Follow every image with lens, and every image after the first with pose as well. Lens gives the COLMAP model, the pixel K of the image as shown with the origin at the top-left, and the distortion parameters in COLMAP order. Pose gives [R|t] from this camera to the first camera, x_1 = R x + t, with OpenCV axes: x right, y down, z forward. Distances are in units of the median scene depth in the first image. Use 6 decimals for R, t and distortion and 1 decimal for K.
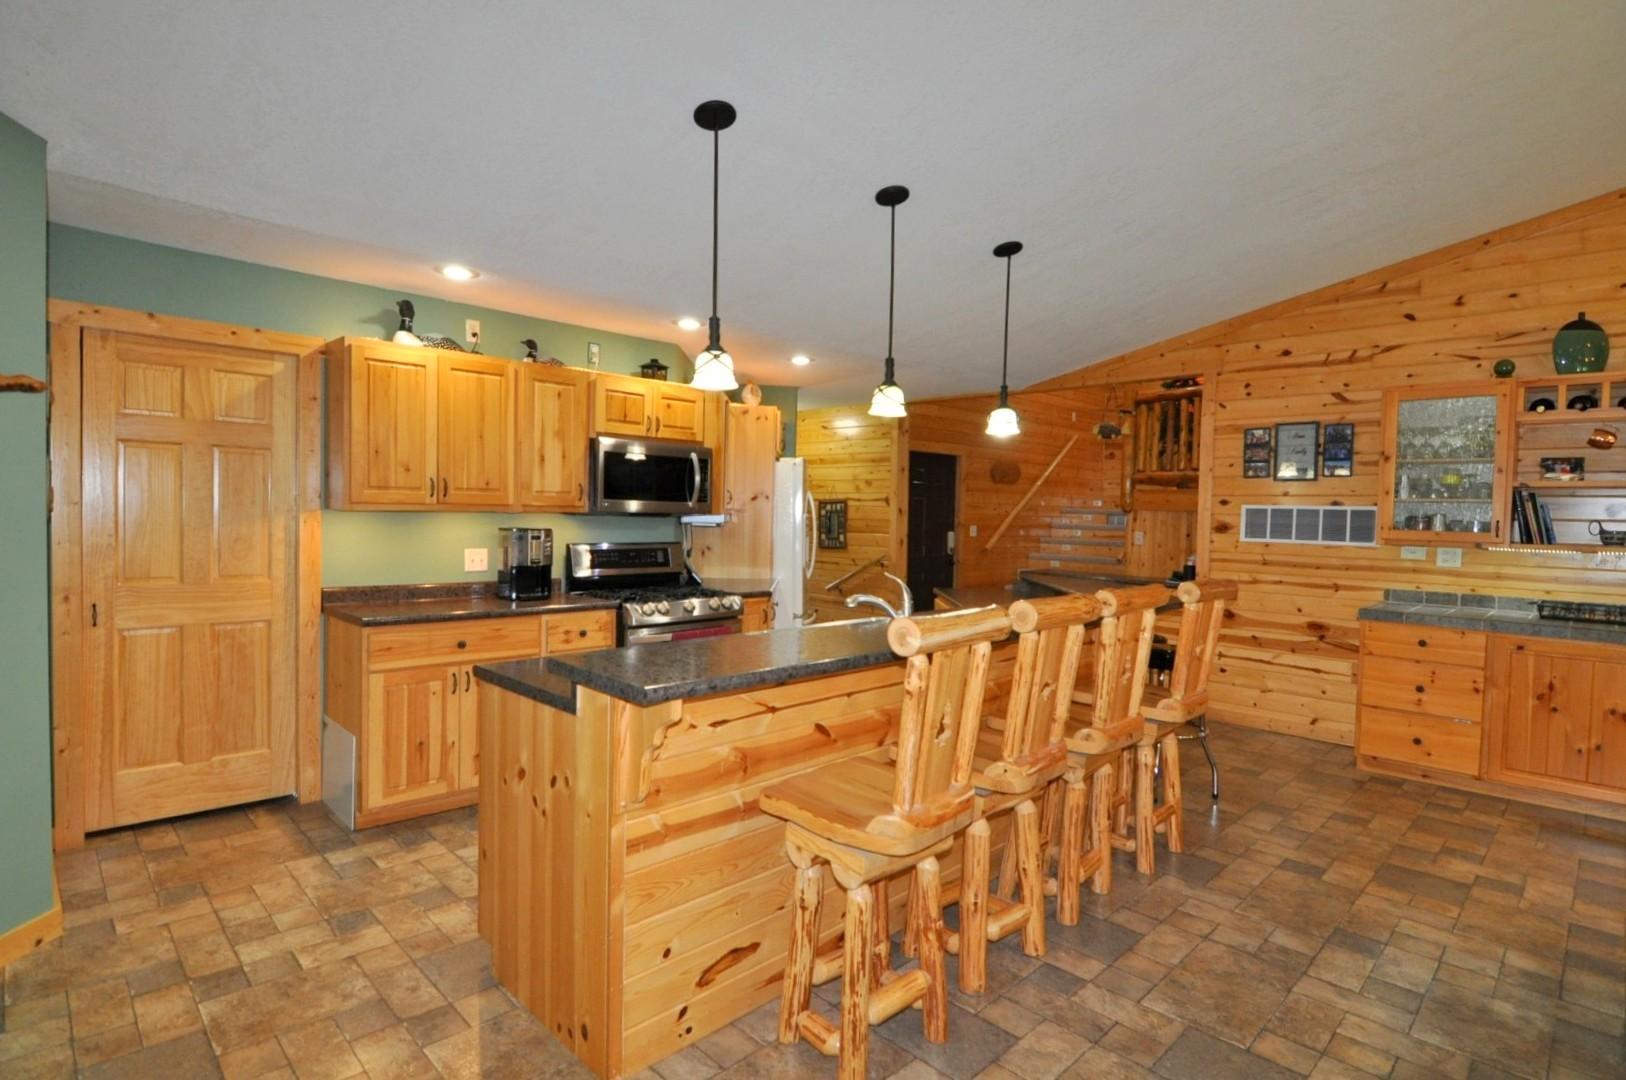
lens RADIAL K [[815.3, 0, 813.0], [0, 815.3, 540.0], [0, 0, 1]] dist [-0.003167, -0.011964]
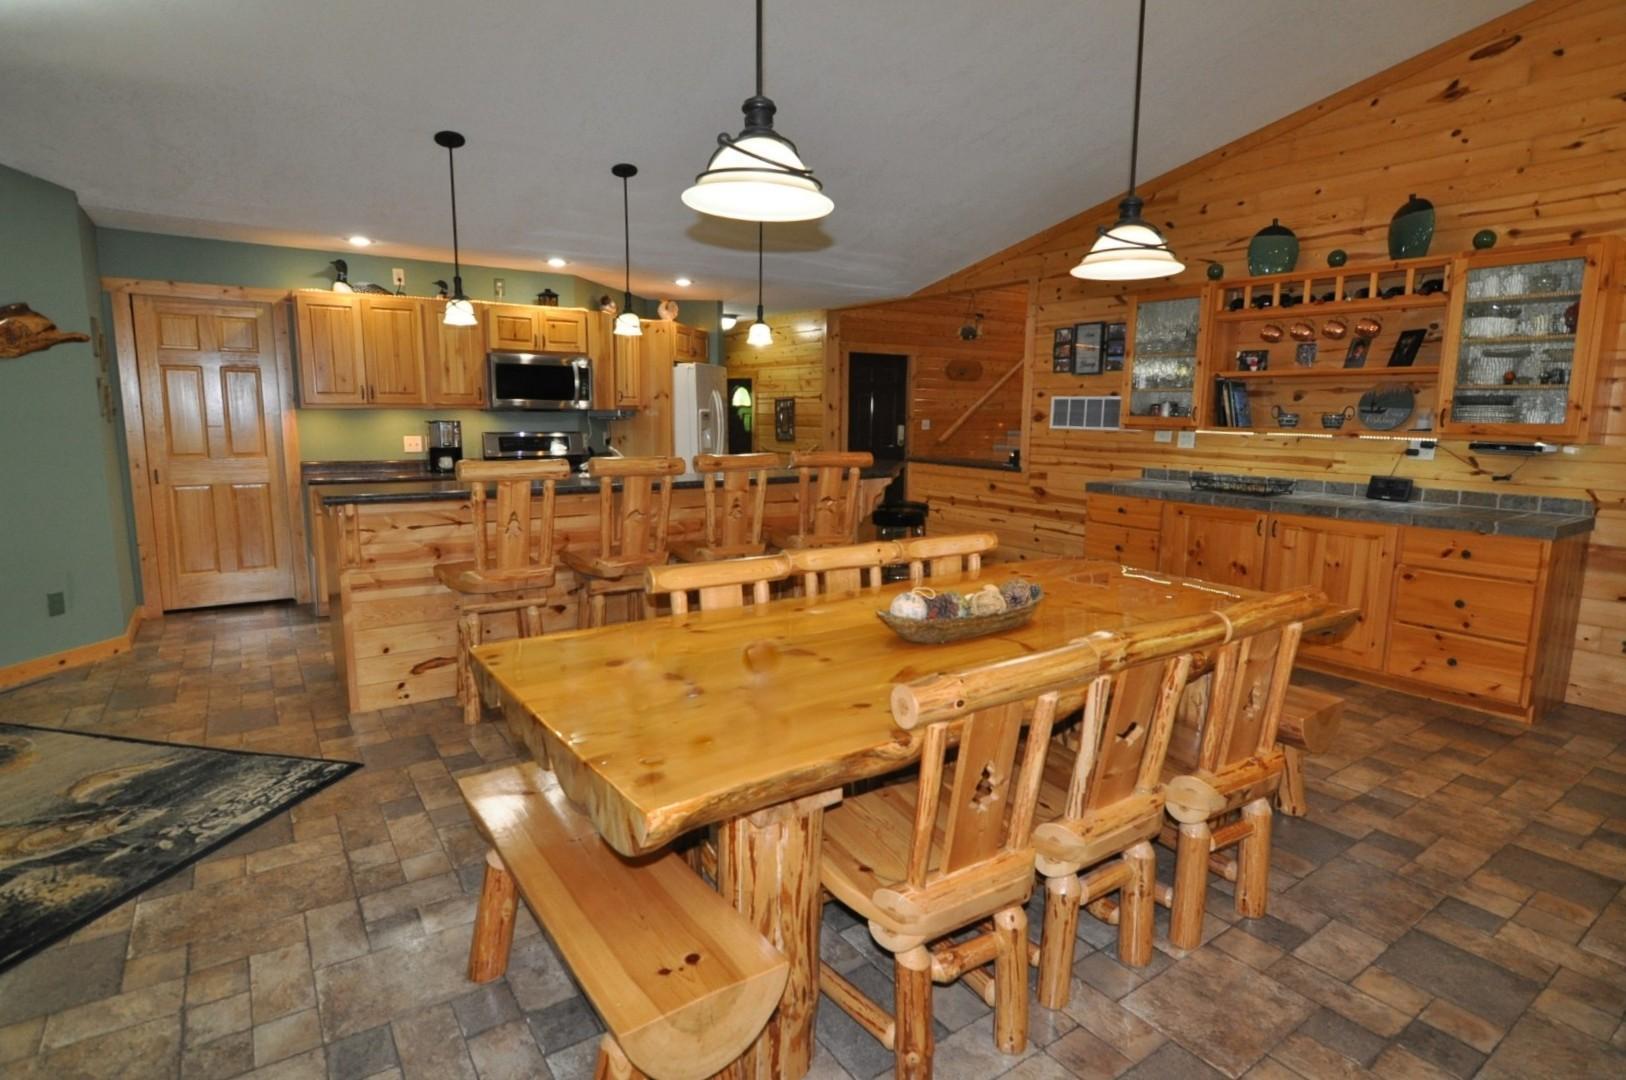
lens RADIAL K [[825.4, 0, 813.0], [0, 825.4, 540.0], [0, 0, 1]] dist [-0.000054, -0.015585]
pose [[0.984571, 0.015887, -0.174261, 0.477226], [0.004846, 0.993012, 0.117911, 0.022532], [0.174917, -0.116936, 0.977615, -0.267045]]
